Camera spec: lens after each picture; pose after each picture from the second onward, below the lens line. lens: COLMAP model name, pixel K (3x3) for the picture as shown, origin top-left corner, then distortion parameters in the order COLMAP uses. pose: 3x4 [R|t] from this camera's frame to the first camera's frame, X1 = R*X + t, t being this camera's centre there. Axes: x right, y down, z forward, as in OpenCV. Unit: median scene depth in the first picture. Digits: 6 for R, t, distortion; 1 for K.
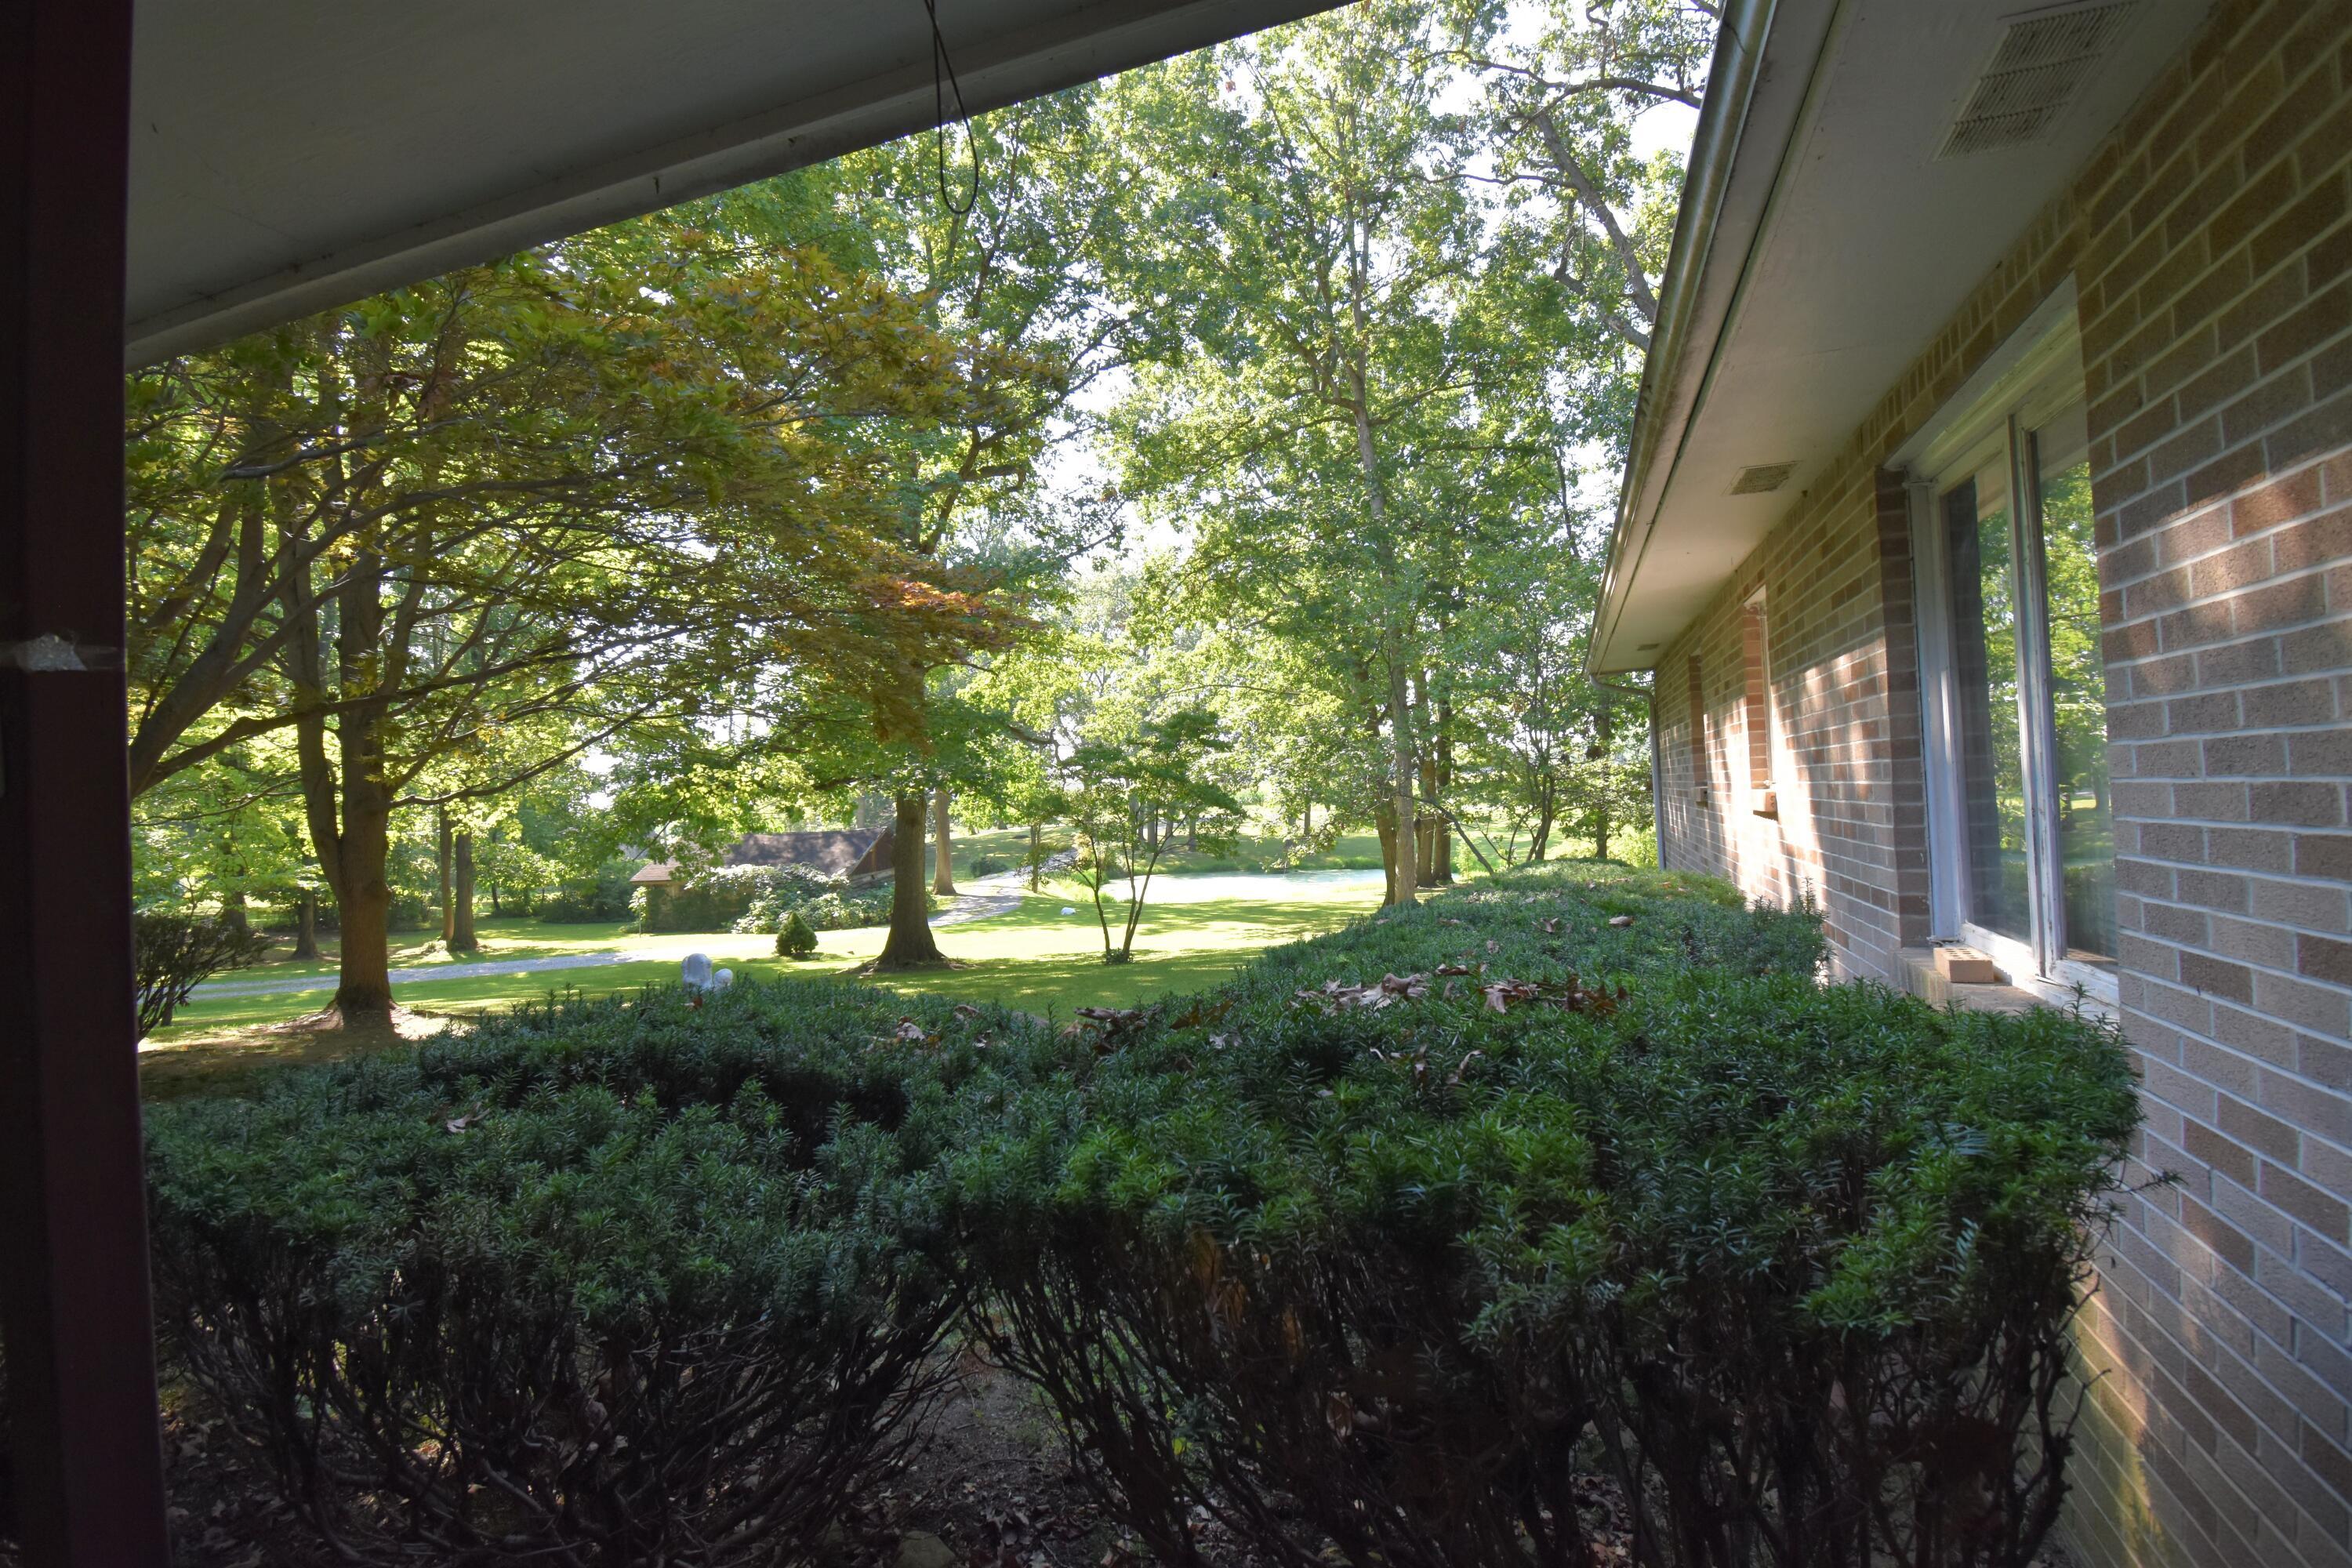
lens RADIAL K [[1222.2, 0, 1180.8], [0, 1222.2, 773.2], [0, 0, 1]] dist [0.005277, -0.013740]
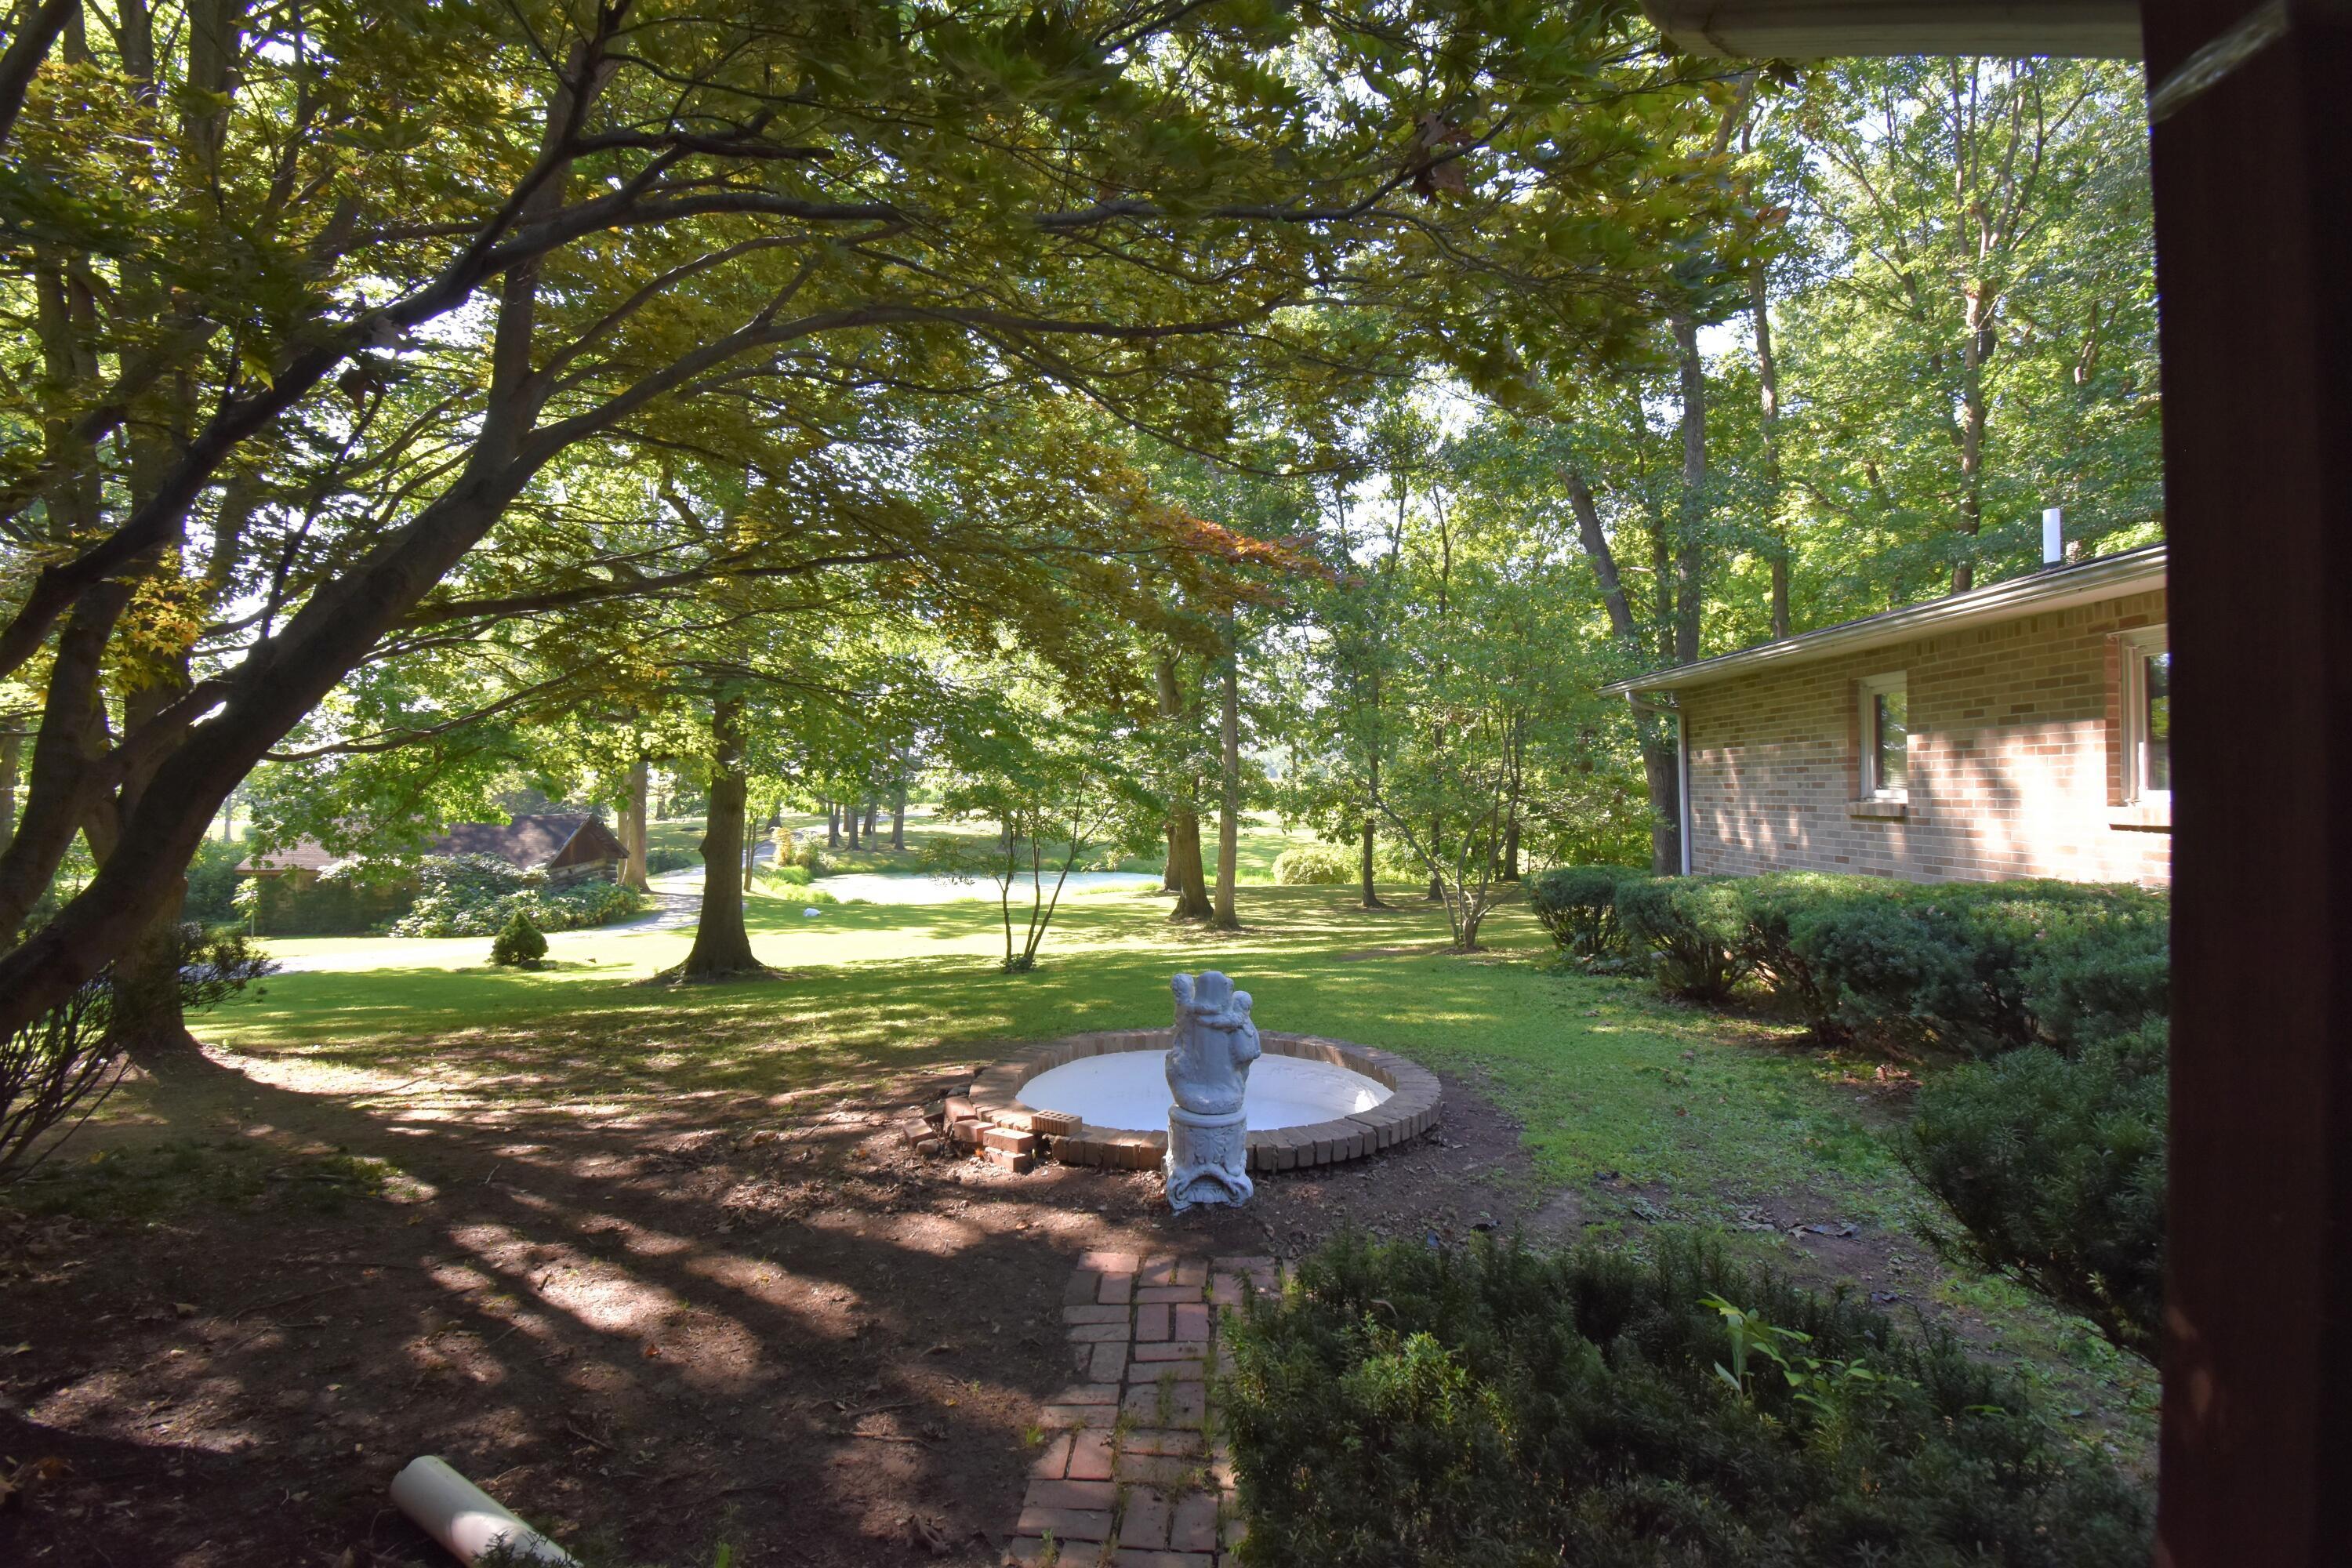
lens RADIAL K [[1222.2, 0, 1180.8], [0, 1222.2, 773.2], [0, 0, 1]] dist [0.005277, -0.013740]
pose [[0.941642, 0.045243, 0.333562, -0.146979], [-0.044301, 0.998964, -0.010434, 0.006952], [-0.333689, -0.004952, 0.942670, 0.056331]]
